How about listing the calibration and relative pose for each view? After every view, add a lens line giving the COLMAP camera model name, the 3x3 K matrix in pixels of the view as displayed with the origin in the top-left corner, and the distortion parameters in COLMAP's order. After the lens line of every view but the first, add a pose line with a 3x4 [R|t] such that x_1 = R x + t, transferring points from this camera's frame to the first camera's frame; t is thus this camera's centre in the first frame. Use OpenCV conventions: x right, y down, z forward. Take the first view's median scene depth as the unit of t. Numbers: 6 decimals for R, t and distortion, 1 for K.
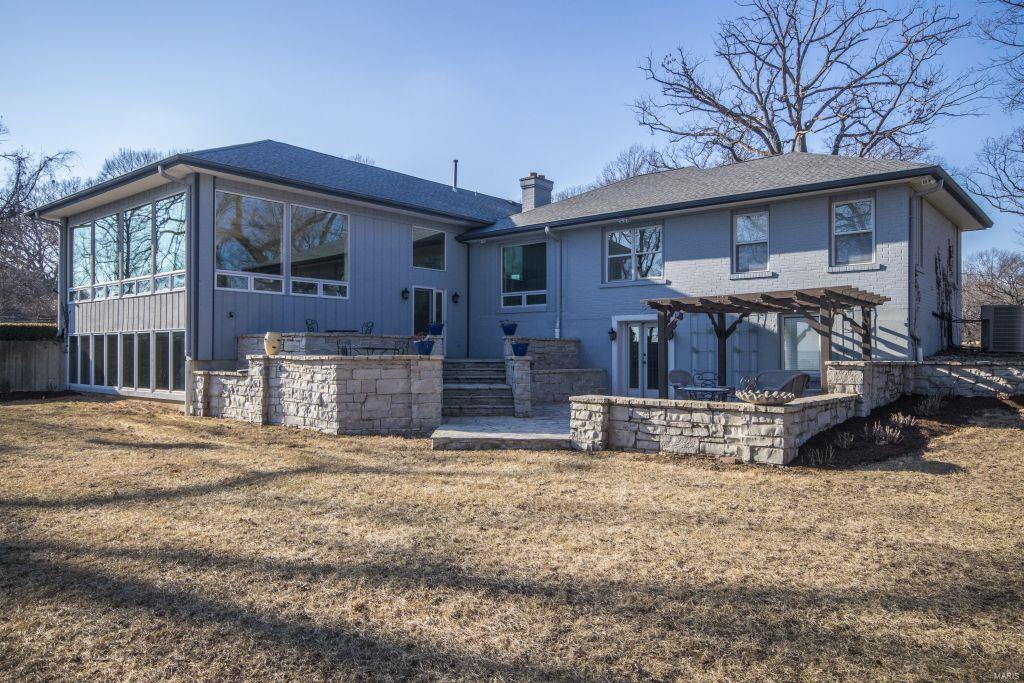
lens RADIAL K [[739.0, 0, 512.0], [0, 739.0, 341.5], [0, 0, 1]] dist [0.000952, 0.004661]
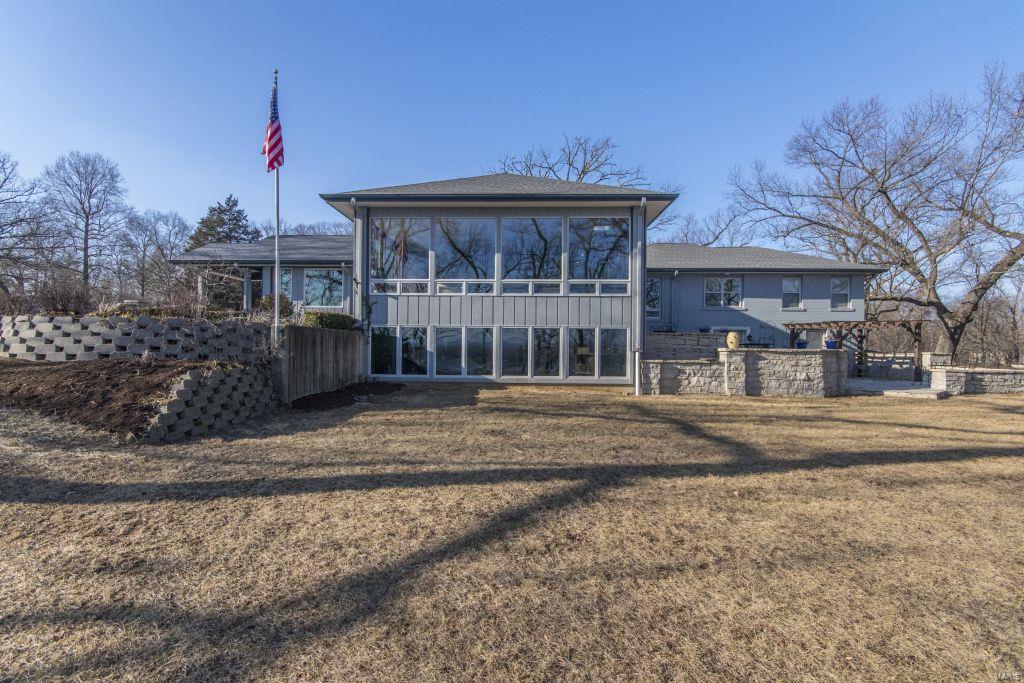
lens RADIAL K [[481.8, 0, 507.4], [0, 481.8, 344.5], [0, 0, 1]] dist [0.006290, 0.000269]
pose [[0.763185, 0.007925, 0.646131, -1.242913], [-0.018083, 0.999795, 0.009097, 0.010278], [-0.645927, -0.018627, 0.763172, 0.550687]]
